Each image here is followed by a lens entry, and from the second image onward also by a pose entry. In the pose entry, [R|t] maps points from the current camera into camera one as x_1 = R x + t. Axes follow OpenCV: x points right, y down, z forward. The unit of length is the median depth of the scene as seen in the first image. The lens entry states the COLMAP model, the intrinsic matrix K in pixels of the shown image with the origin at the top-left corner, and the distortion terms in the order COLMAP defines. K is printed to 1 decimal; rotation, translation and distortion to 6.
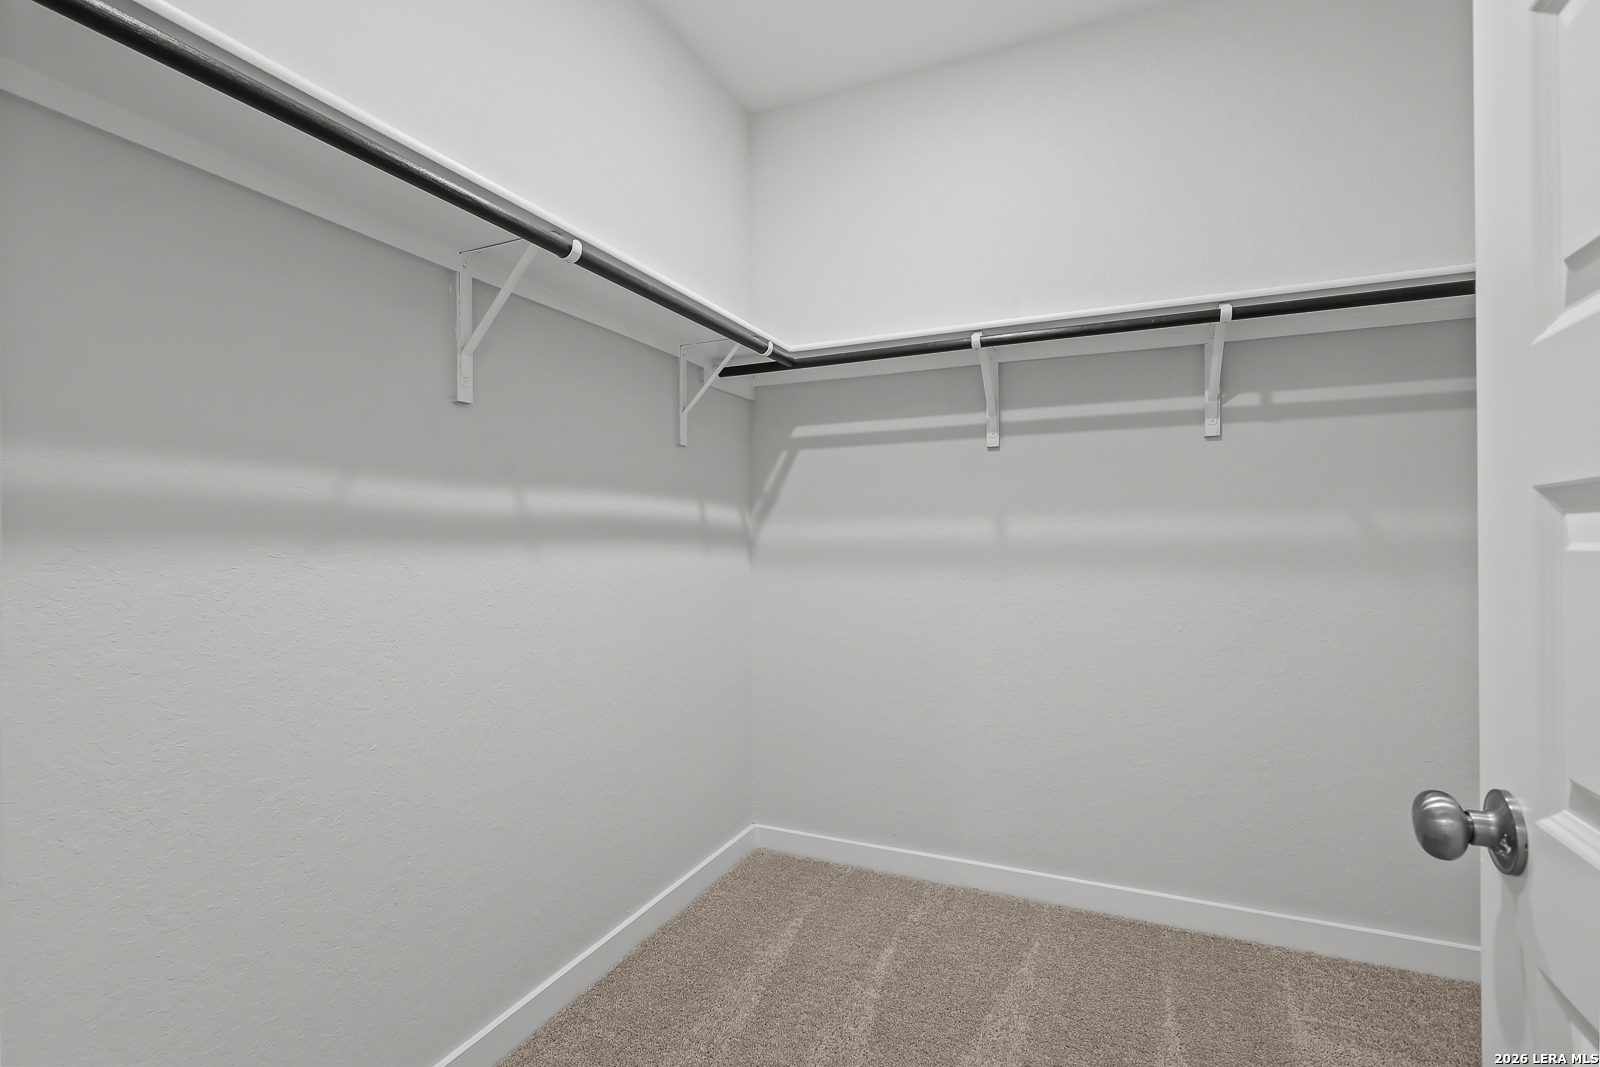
lens RADIAL K [[737.1, 0, 794.2], [0, 737.1, 540.2], [0, 0, 1]] dist [-0.002354, -0.000112]
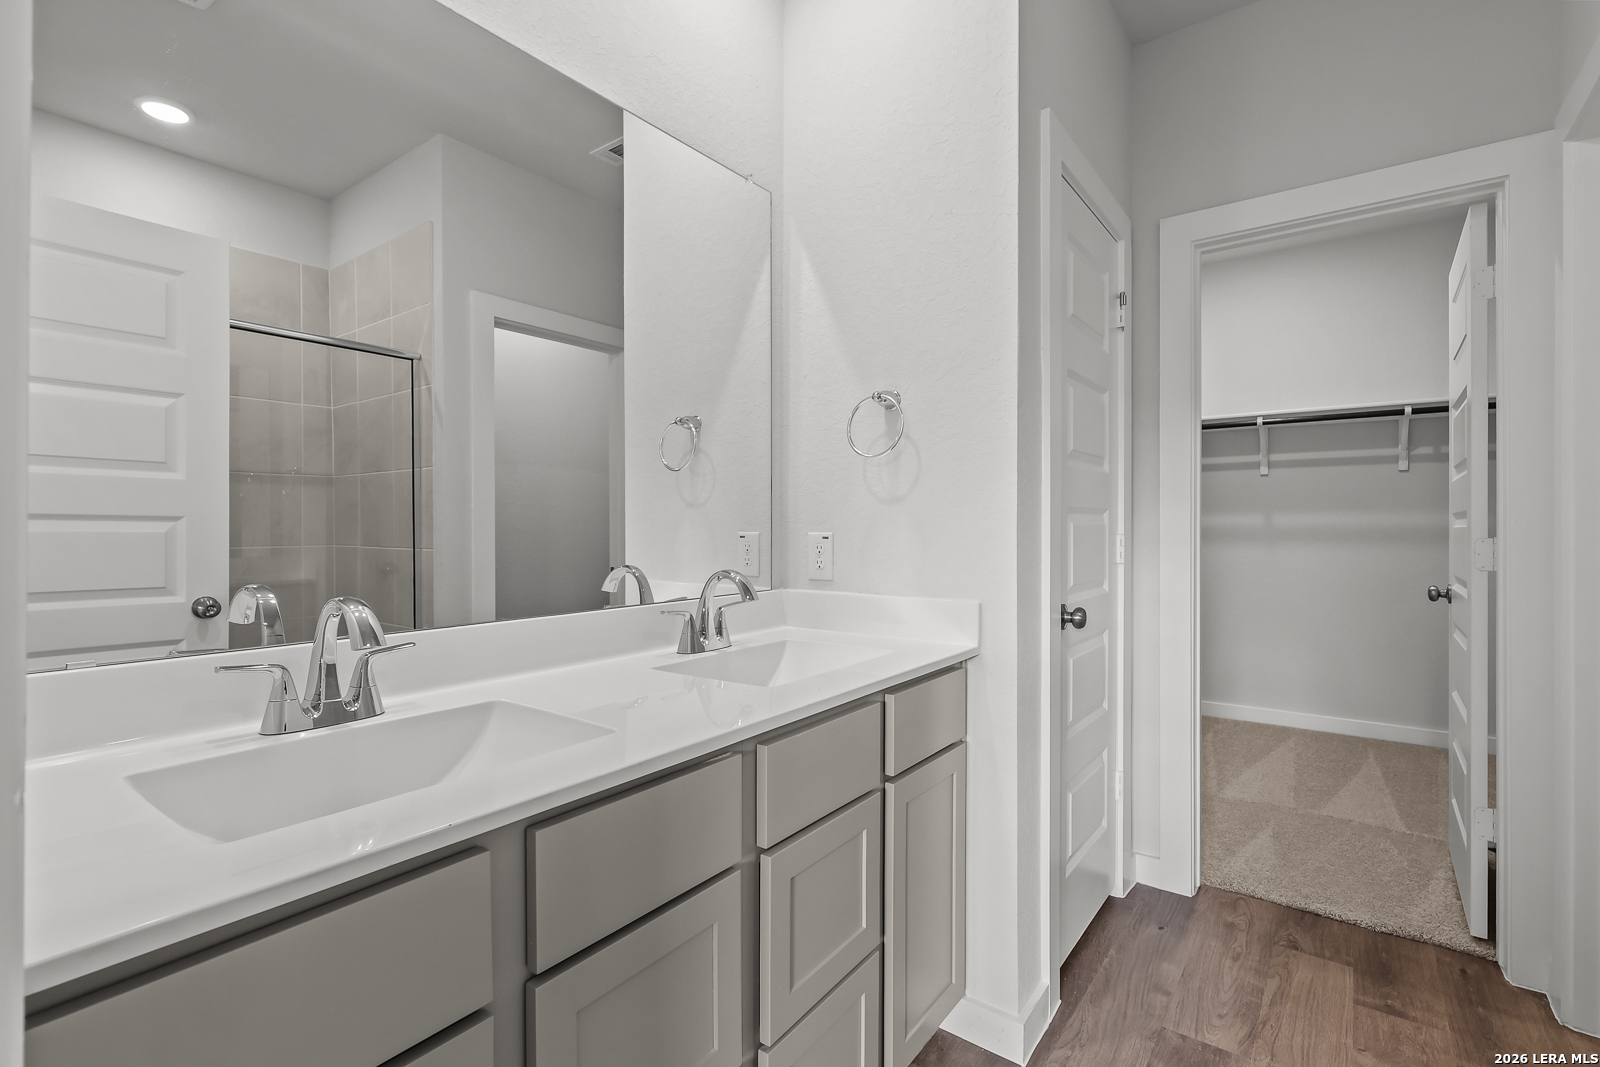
lens RADIAL K [[737.1, 0, 791.6], [0, 737.1, 533.6], [0, 0, 1]] dist [-0.002354, -0.000112]
pose [[0.975220, 0.008767, -0.221062, -0.501790], [-0.006871, 0.999933, 0.009346, 0.008537], [0.221129, -0.007595, 0.975215, -1.107047]]
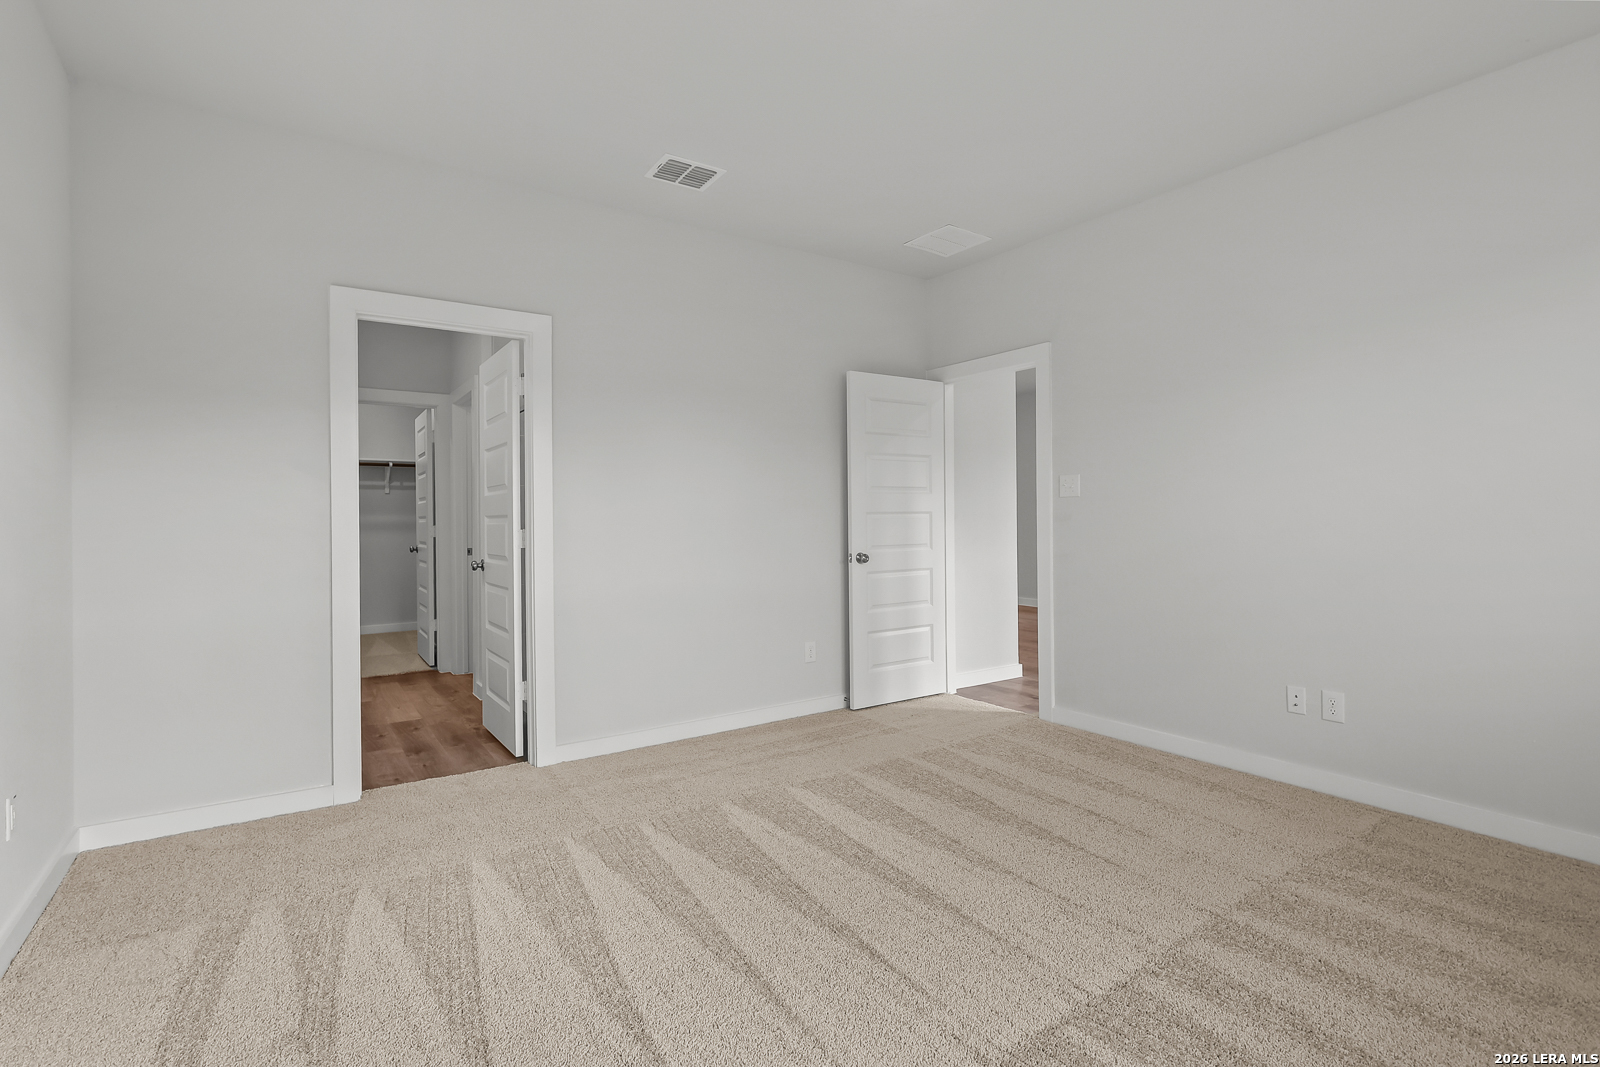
lens RADIAL K [[737.1, 0, 807.7], [0, 737.1, 532.9], [0, 0, 1]] dist [-0.002354, -0.000112]
pose [[0.501993, -0.005156, 0.864856, -1.488524], [-0.001853, 0.999974, 0.007036, 0.021172], [-0.864870, -0.005134, 0.501970, -2.541289]]
